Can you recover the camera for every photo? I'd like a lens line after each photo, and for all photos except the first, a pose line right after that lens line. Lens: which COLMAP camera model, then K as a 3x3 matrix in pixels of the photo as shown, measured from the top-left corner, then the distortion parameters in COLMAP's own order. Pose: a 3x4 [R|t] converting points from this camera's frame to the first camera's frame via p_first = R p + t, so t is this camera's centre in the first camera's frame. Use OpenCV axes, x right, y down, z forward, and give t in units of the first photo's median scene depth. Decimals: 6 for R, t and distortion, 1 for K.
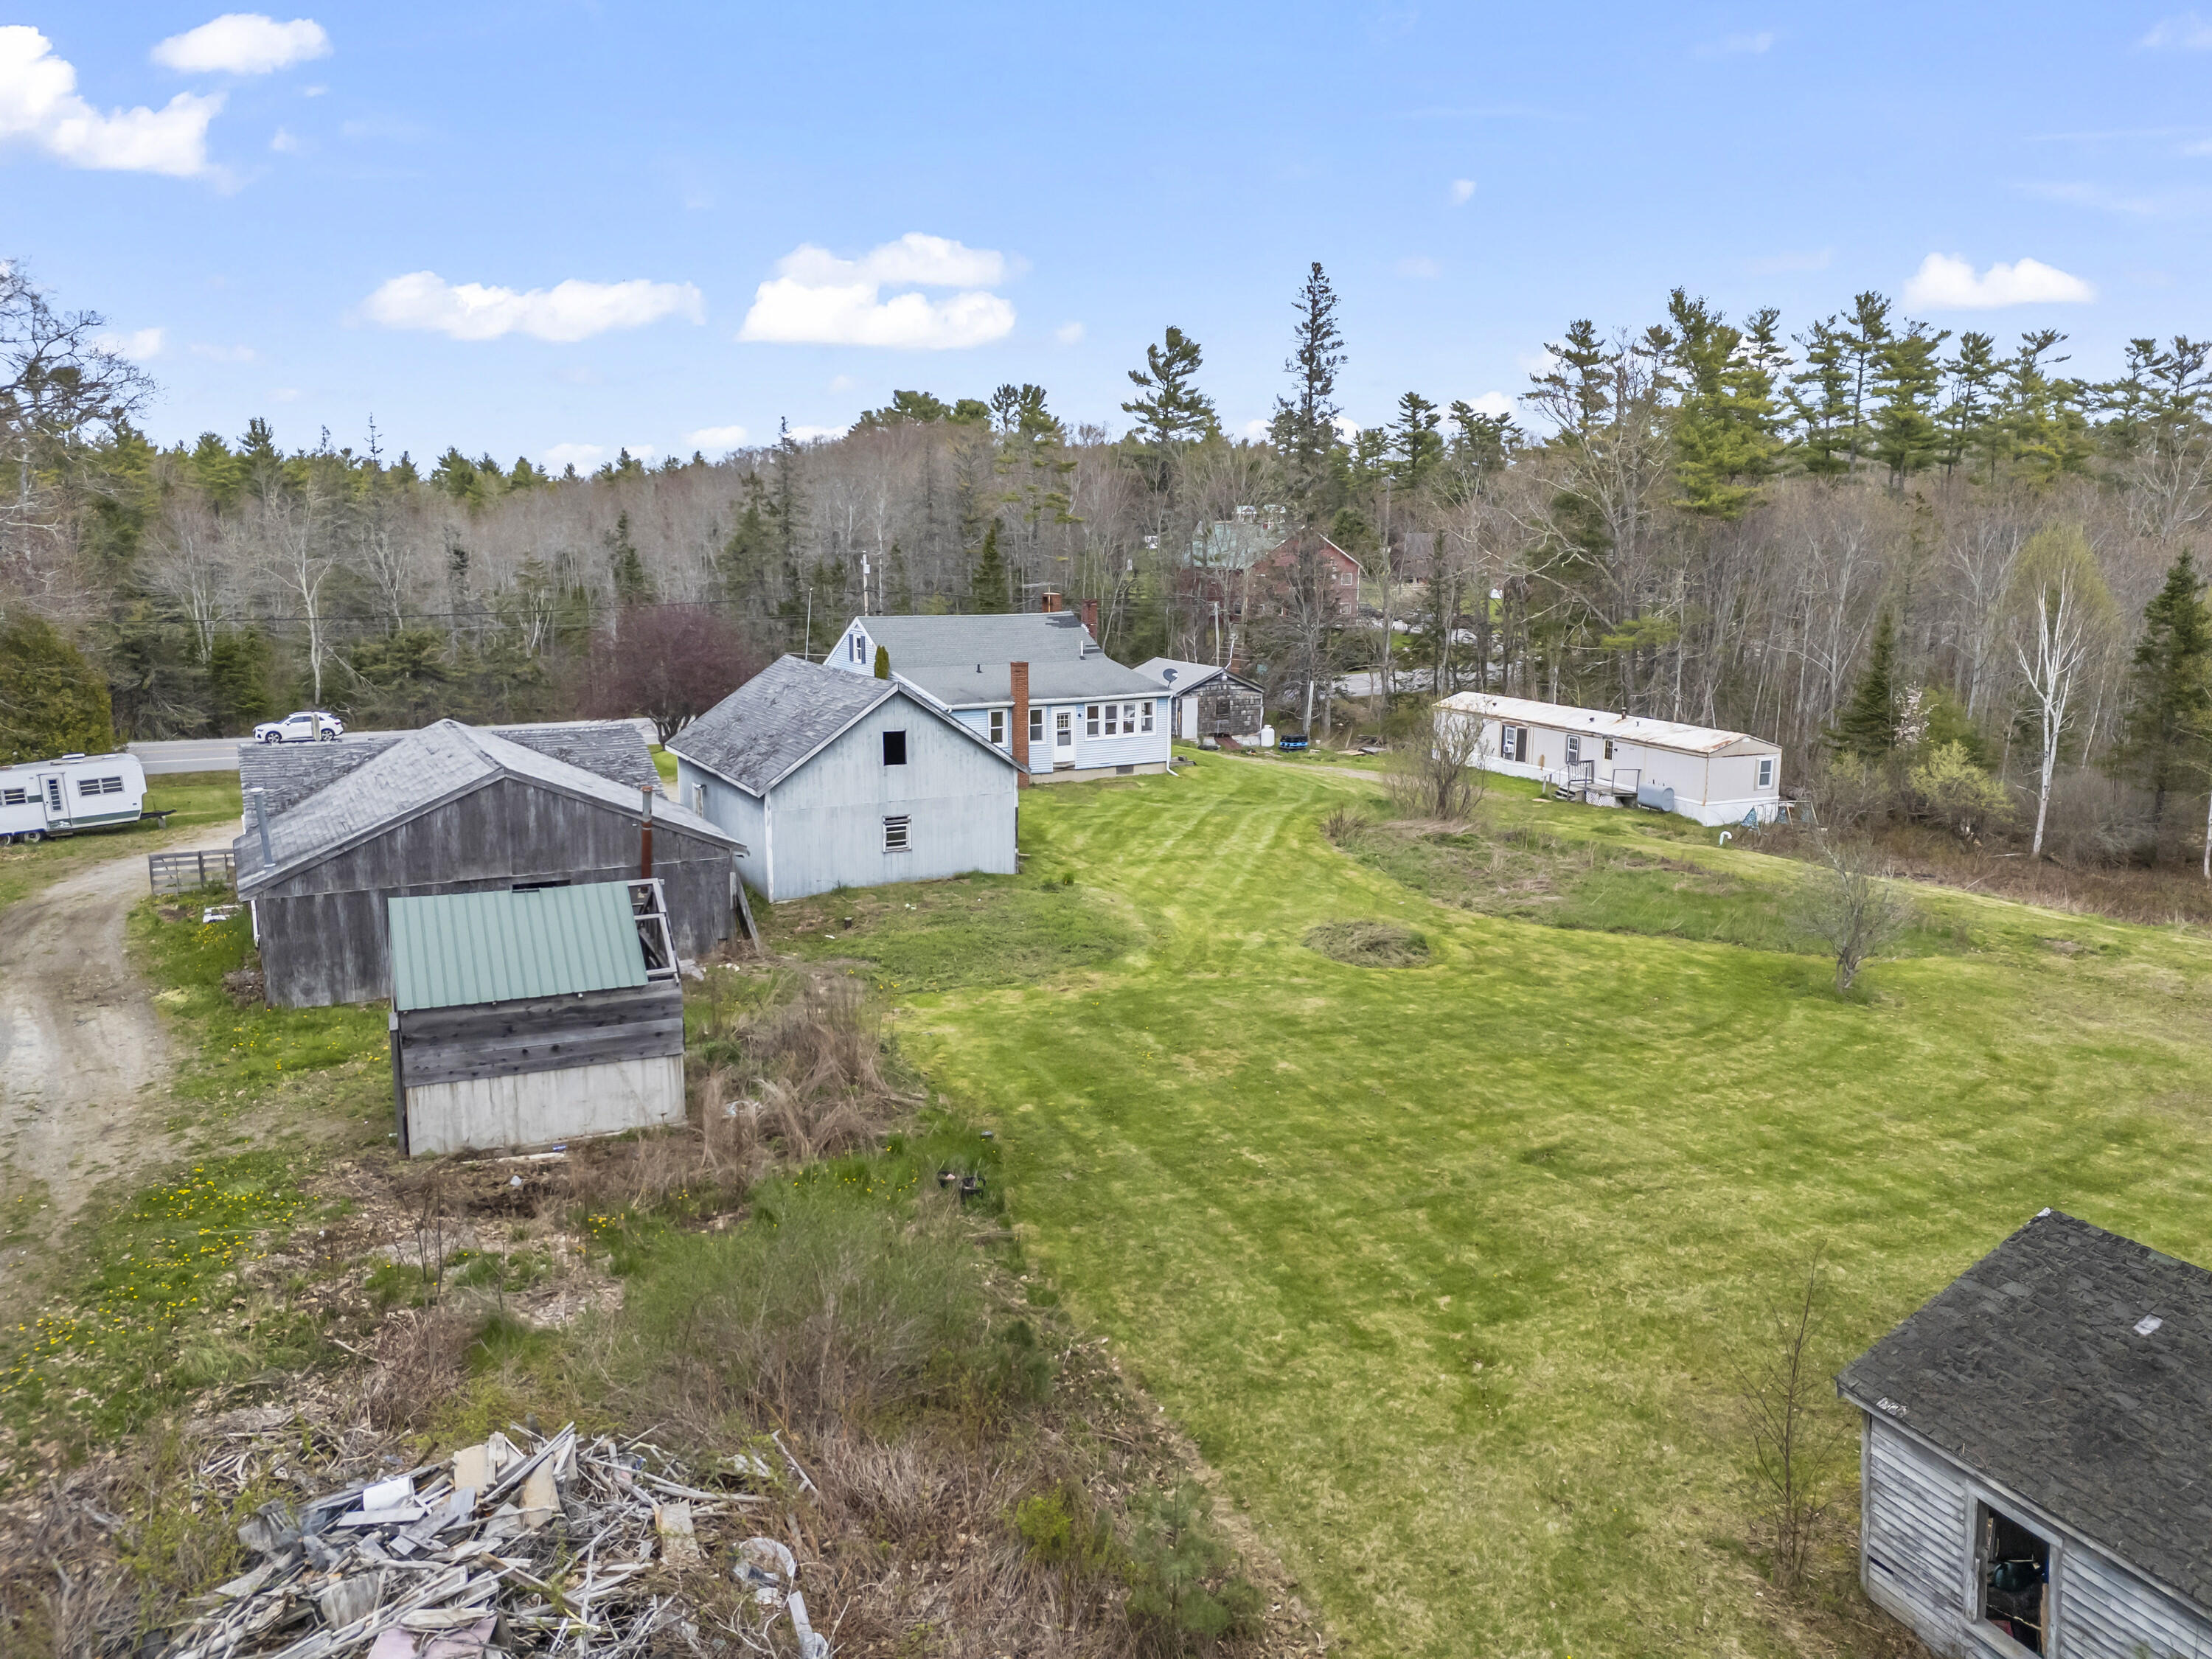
lens RADIAL K [[1635.5, 0, 1140.3], [0, 1635.5, 831.5], [0, 0, 1]] dist [0.046269, -0.001175]
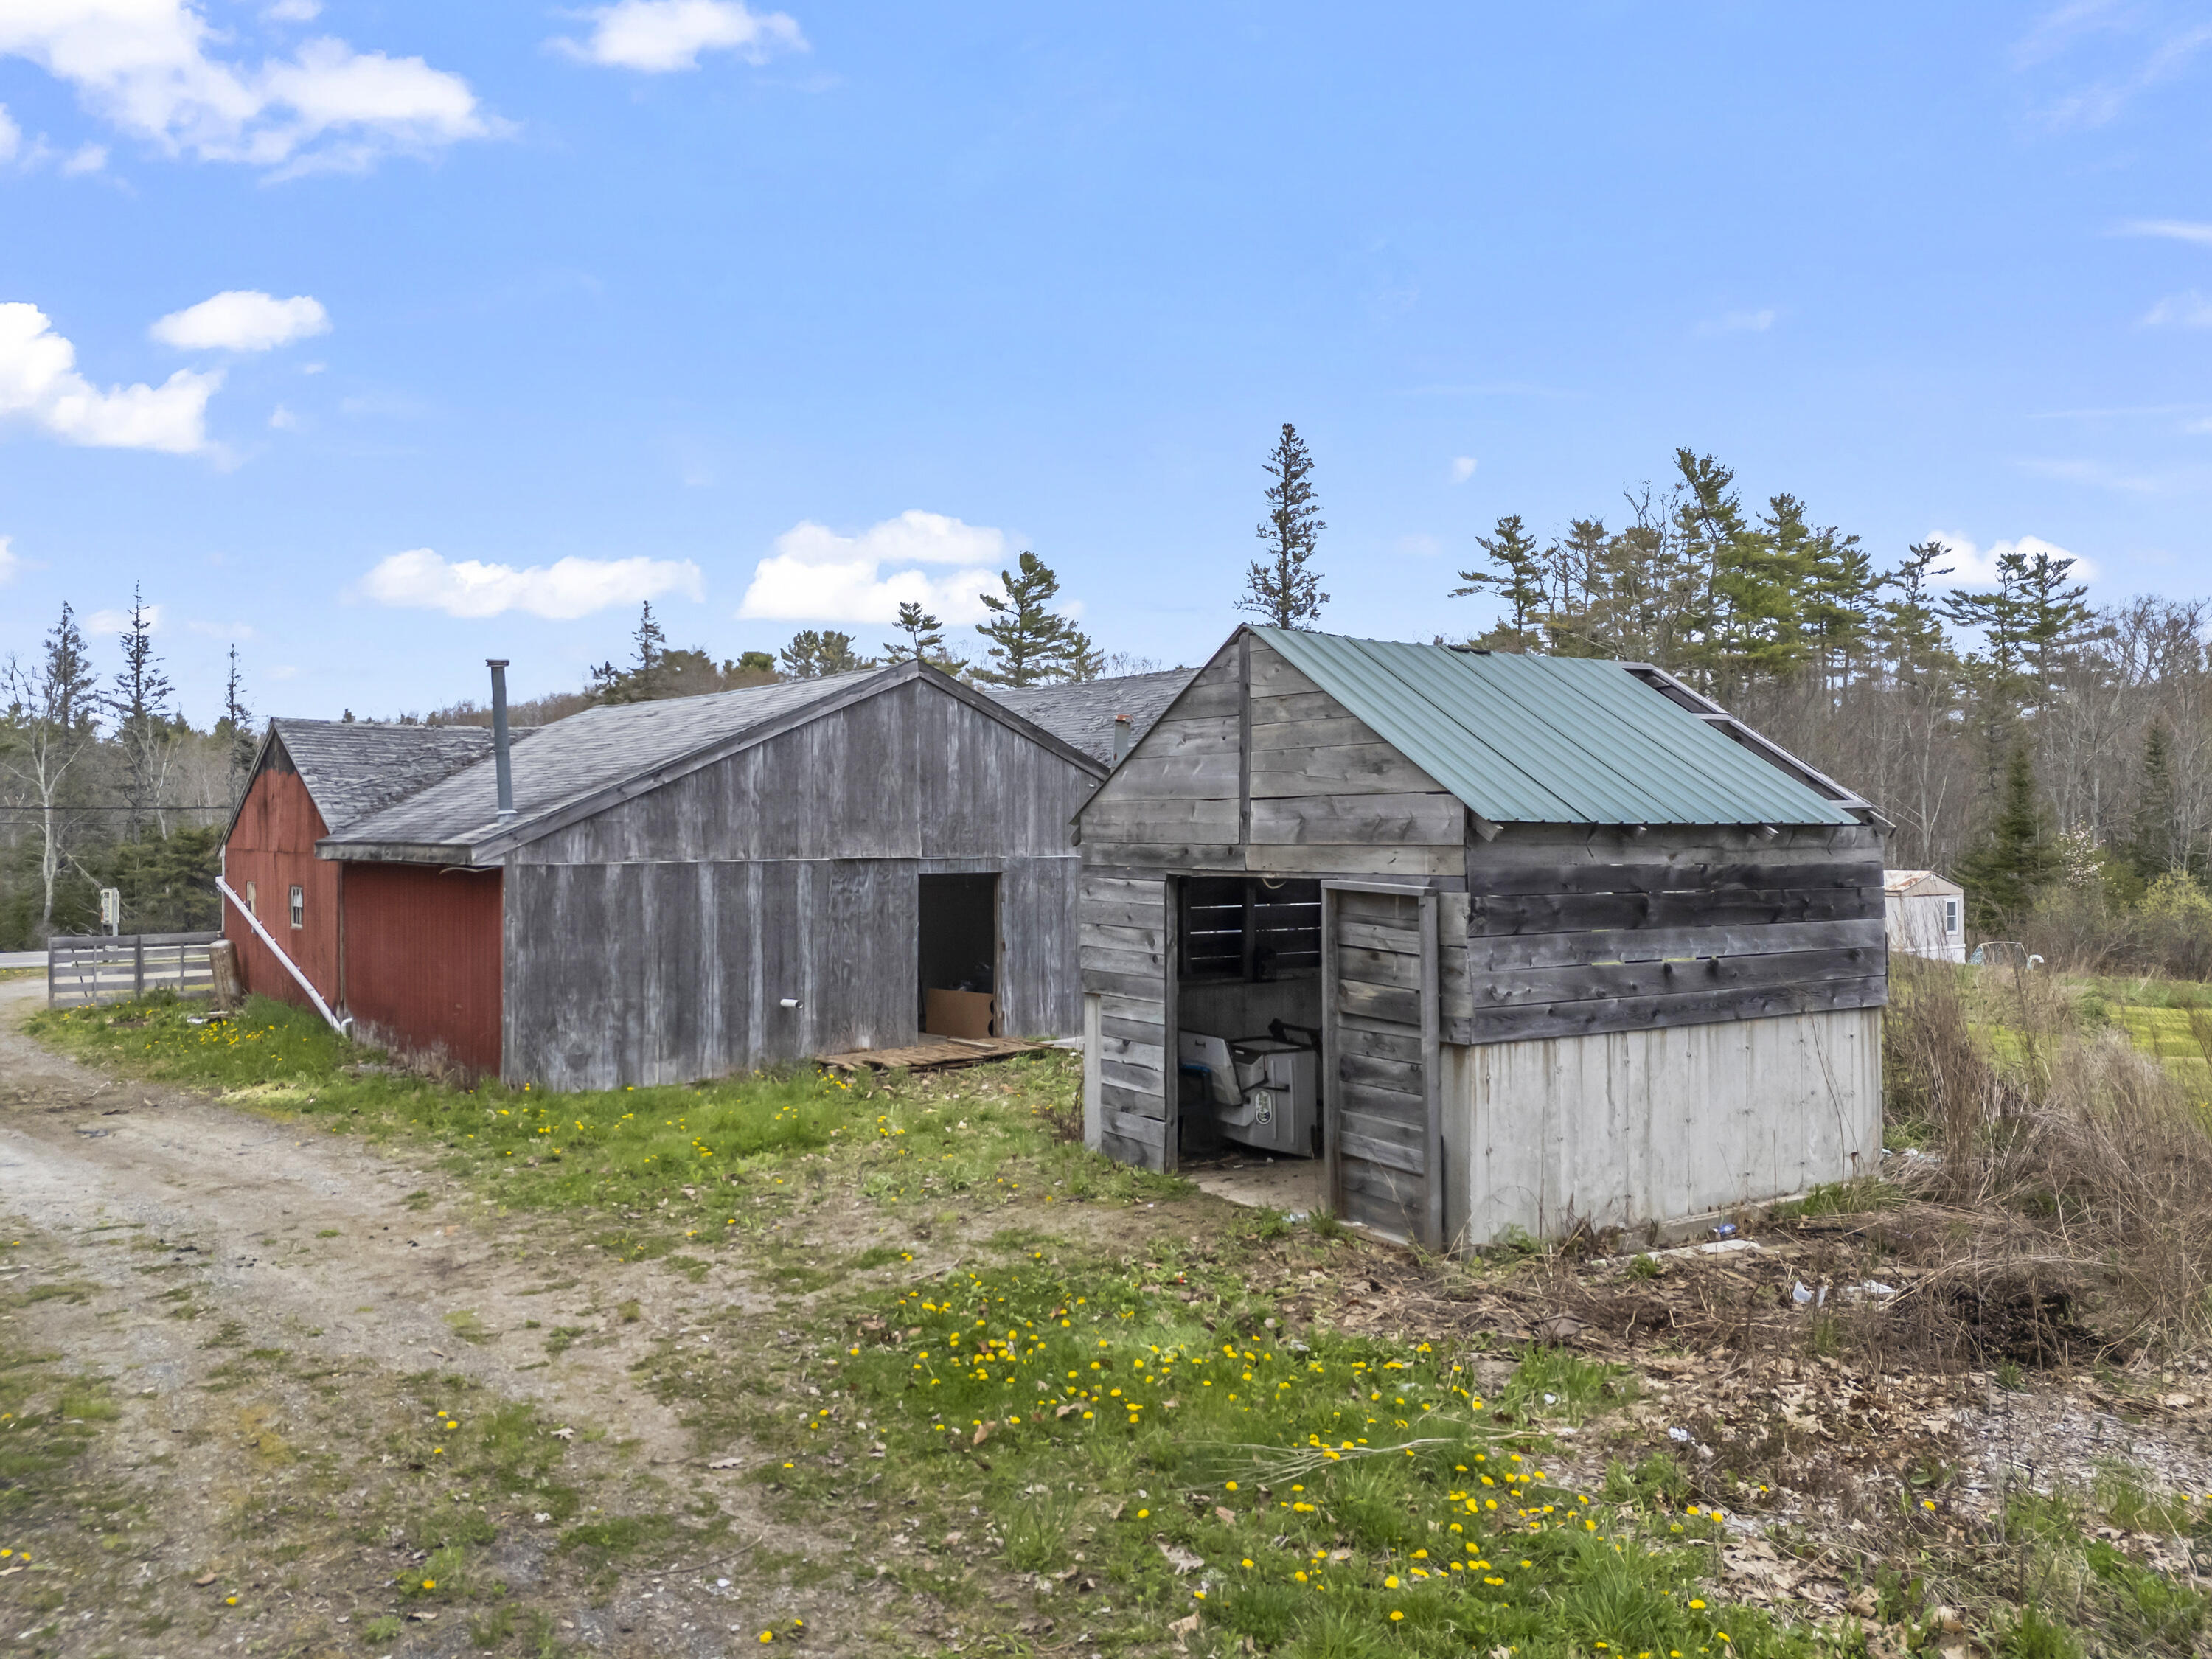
lens RADIAL K [[1601.4, 0, 1106.0], [0, 1601.4, 829.5], [0, 0, 1]] dist [0.106072, -0.112886]
pose [[0.983427, -0.008498, 0.181108, -0.214929], [0.043328, 0.980974, -0.189243, 0.062893], [-0.176054, 0.193953, 0.965084, 0.241953]]
